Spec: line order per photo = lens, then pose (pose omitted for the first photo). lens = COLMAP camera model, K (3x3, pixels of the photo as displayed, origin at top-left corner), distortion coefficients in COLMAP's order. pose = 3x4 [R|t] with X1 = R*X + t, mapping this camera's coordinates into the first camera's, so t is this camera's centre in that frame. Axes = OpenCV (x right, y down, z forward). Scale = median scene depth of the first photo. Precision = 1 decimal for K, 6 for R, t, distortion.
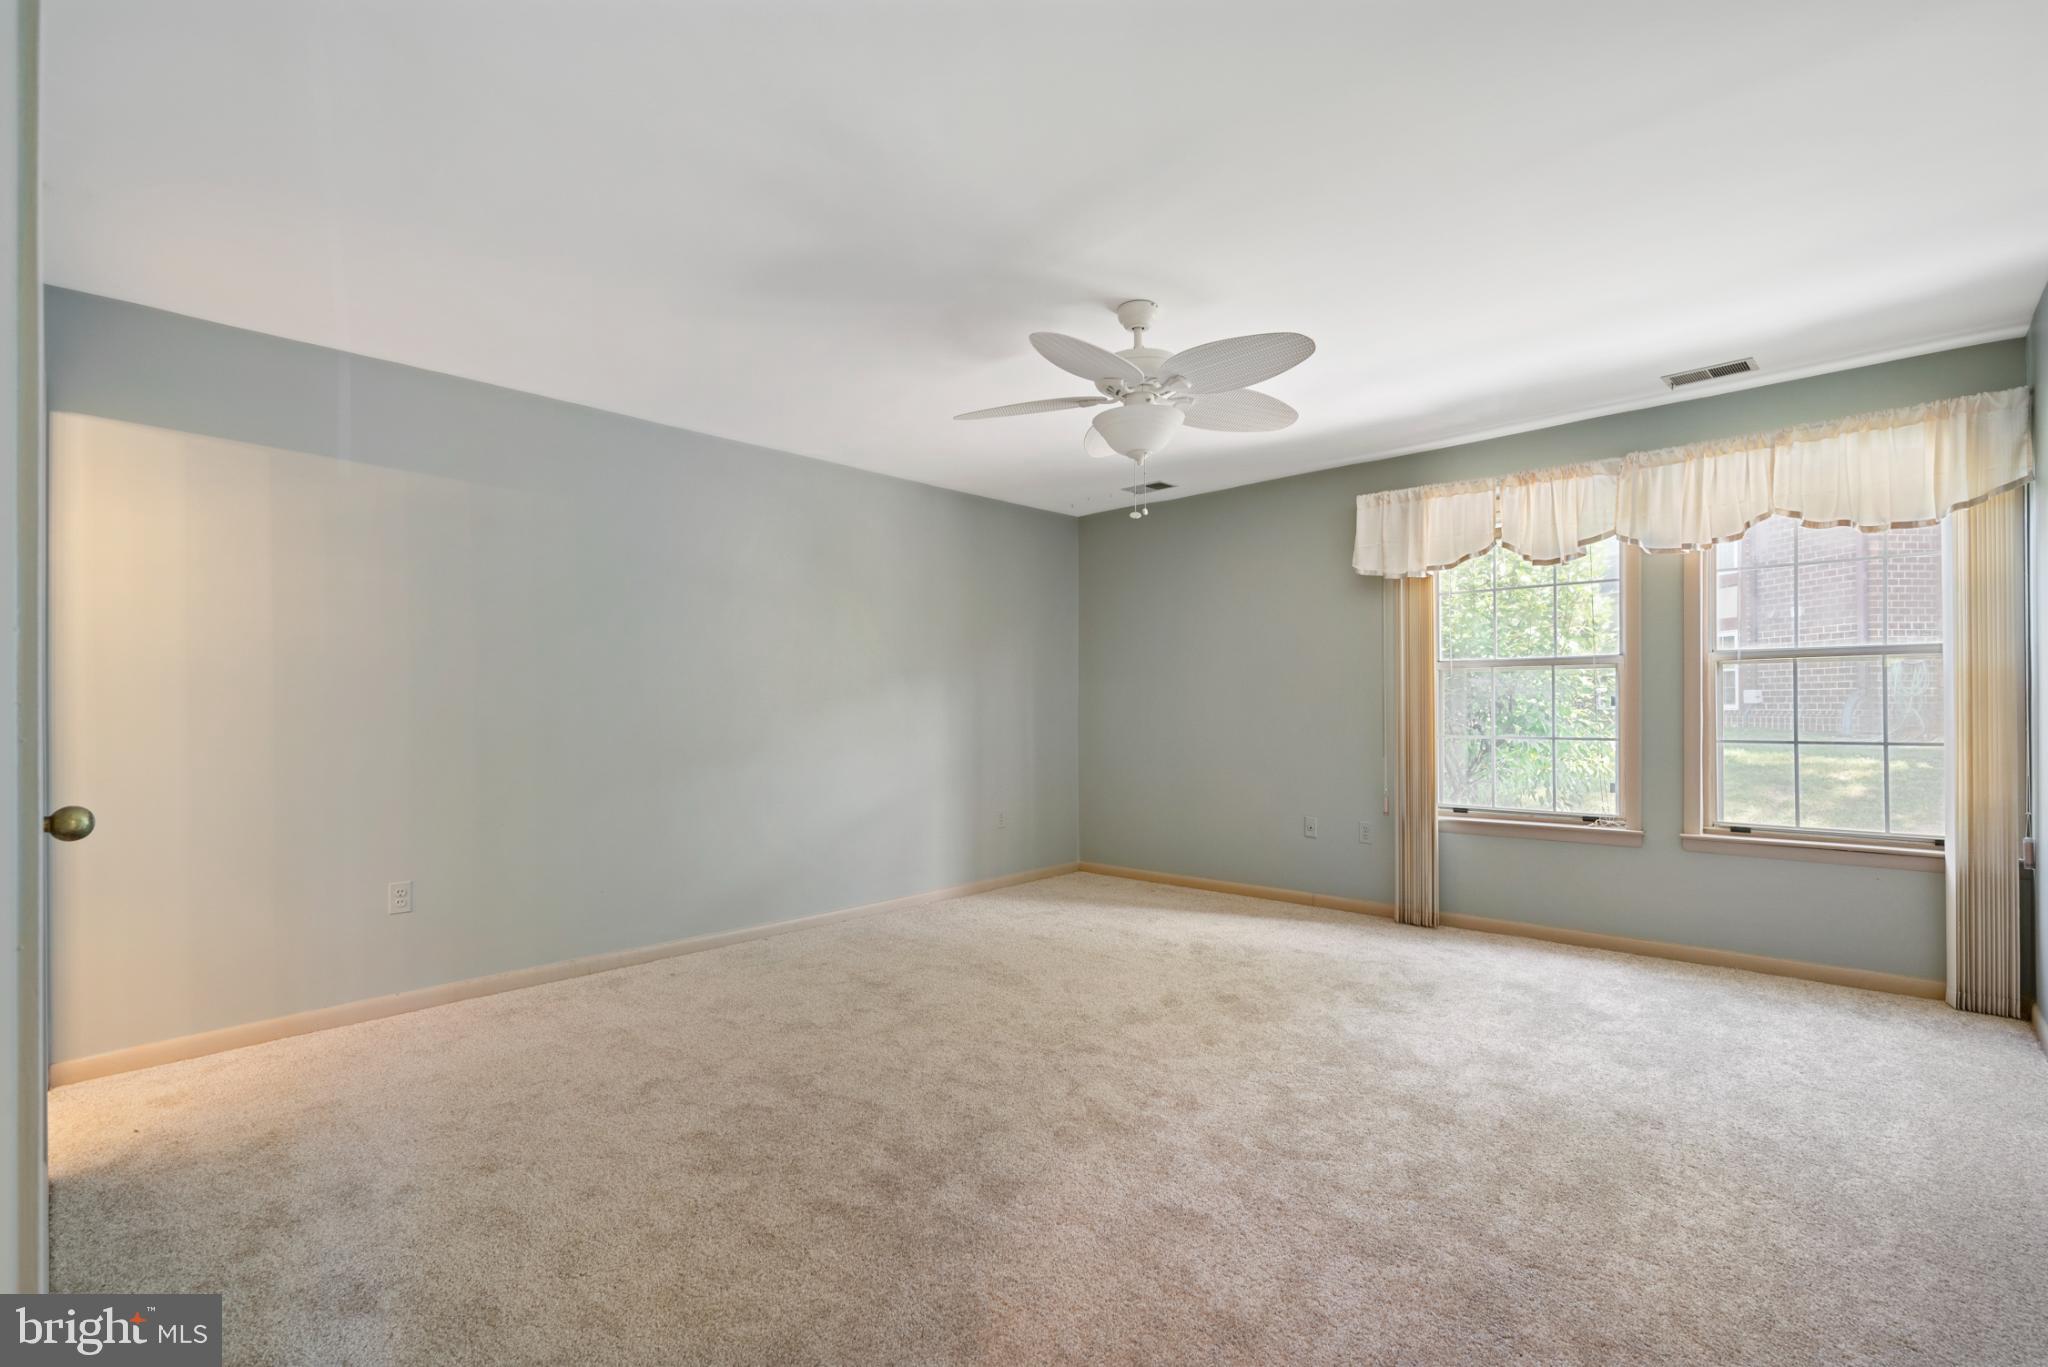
lens RADIAL K [[879.5, 0, 1026.2], [0, 879.5, 710.8], [0, 0, 1]] dist [0.045443, 0.000158]
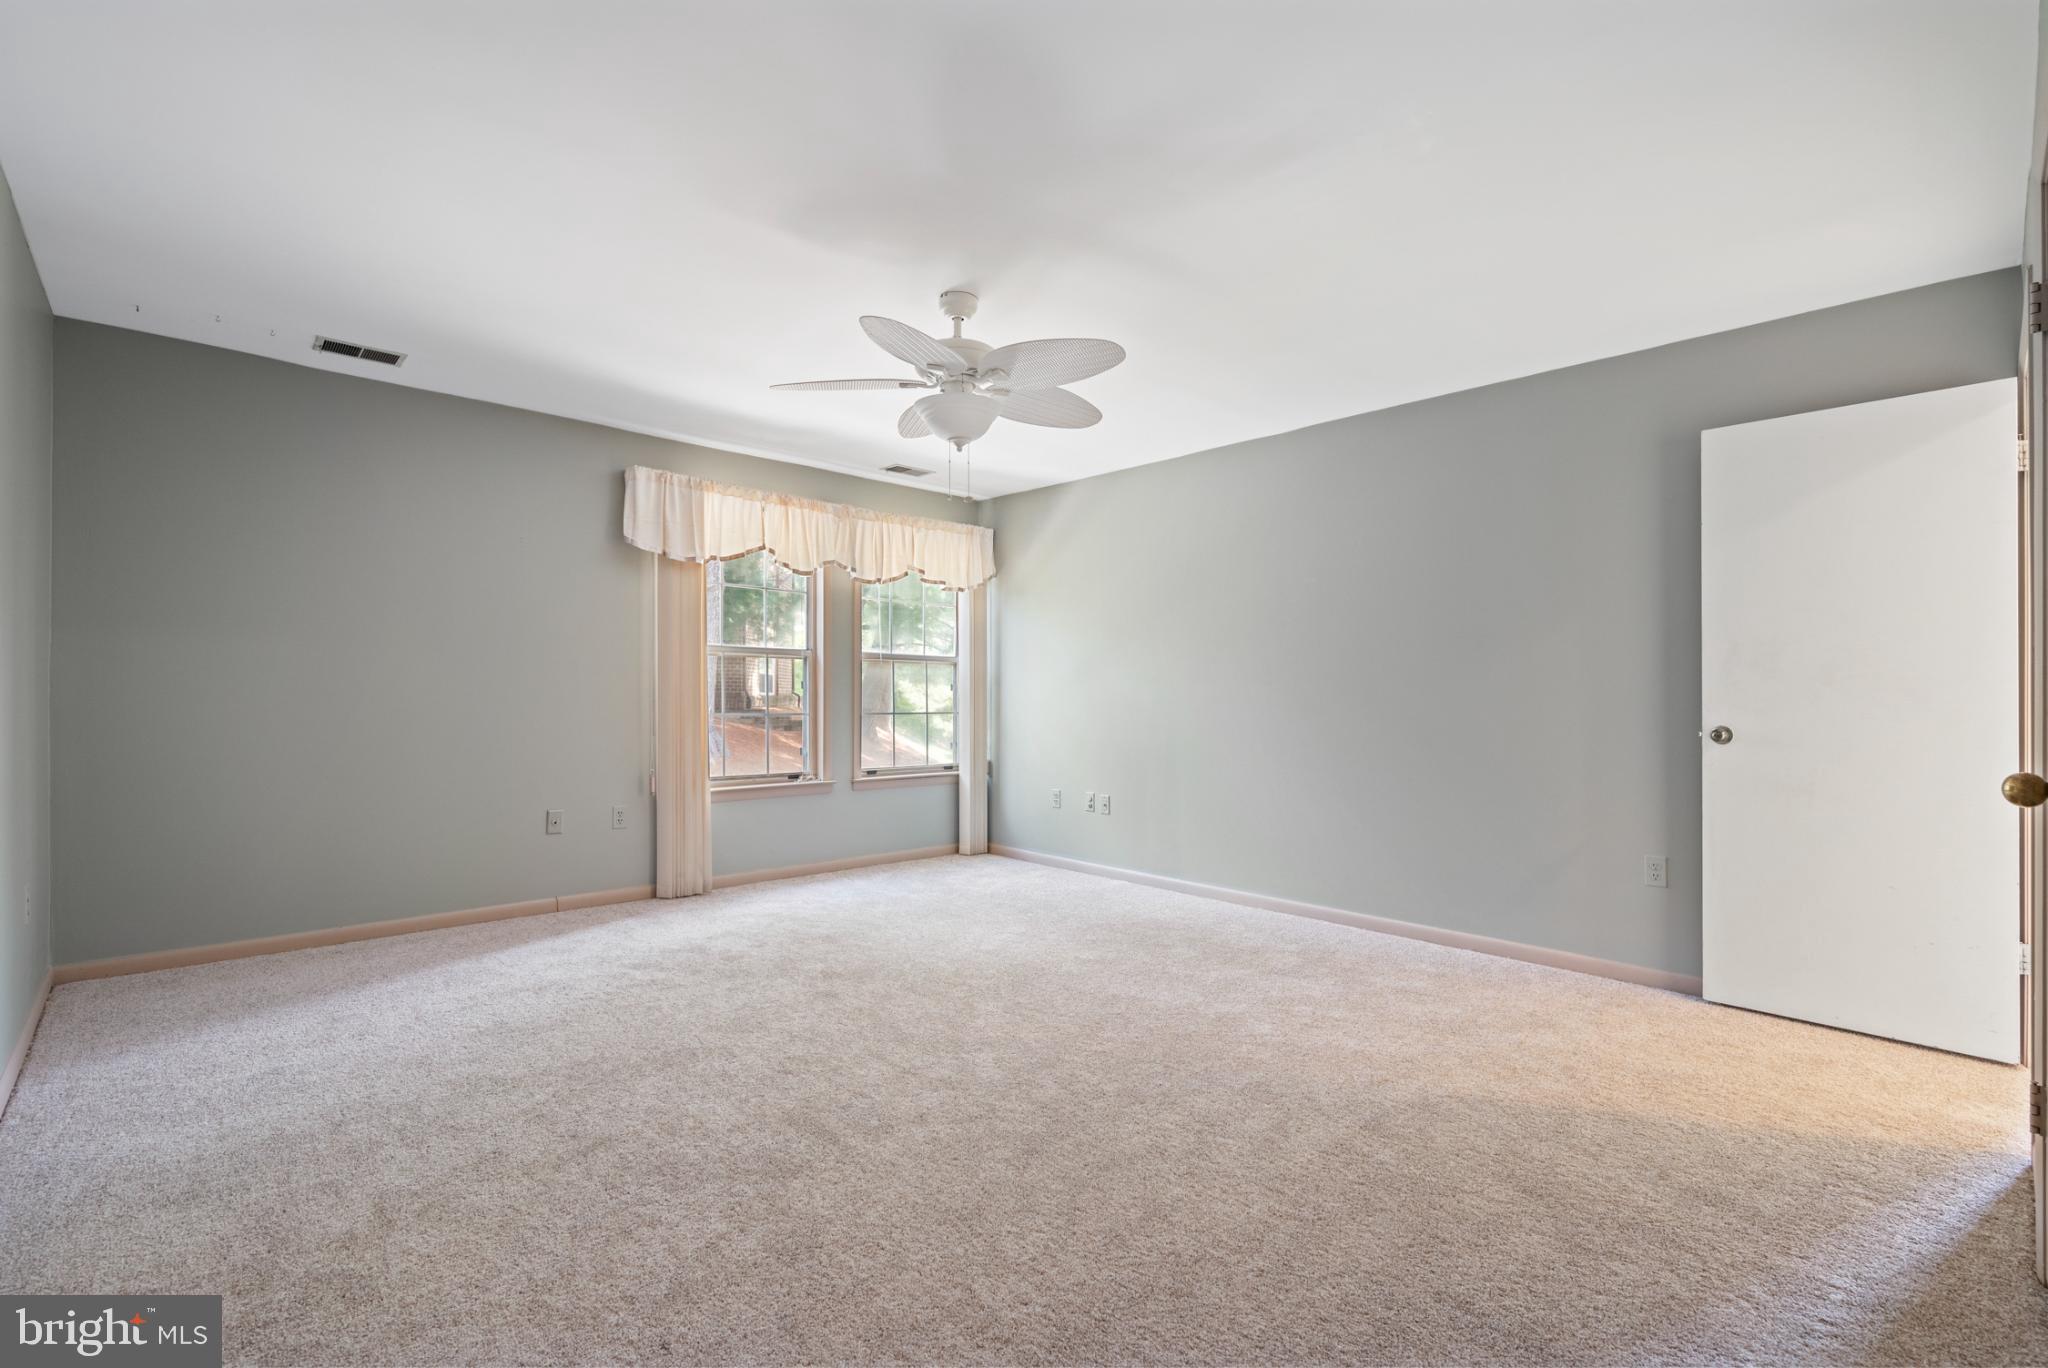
lens RADIAL K [[914.0, 0, 1017.8], [0, 914.0, 694.6], [0, 0, 1]] dist [0.000737, 0.000193]
pose [[0.129399, -0.000383, 0.991592, -0.648853], [-0.012382, 0.999921, 0.002002, -0.003091], [-0.991515, -0.012537, 0.129384, 0.538879]]
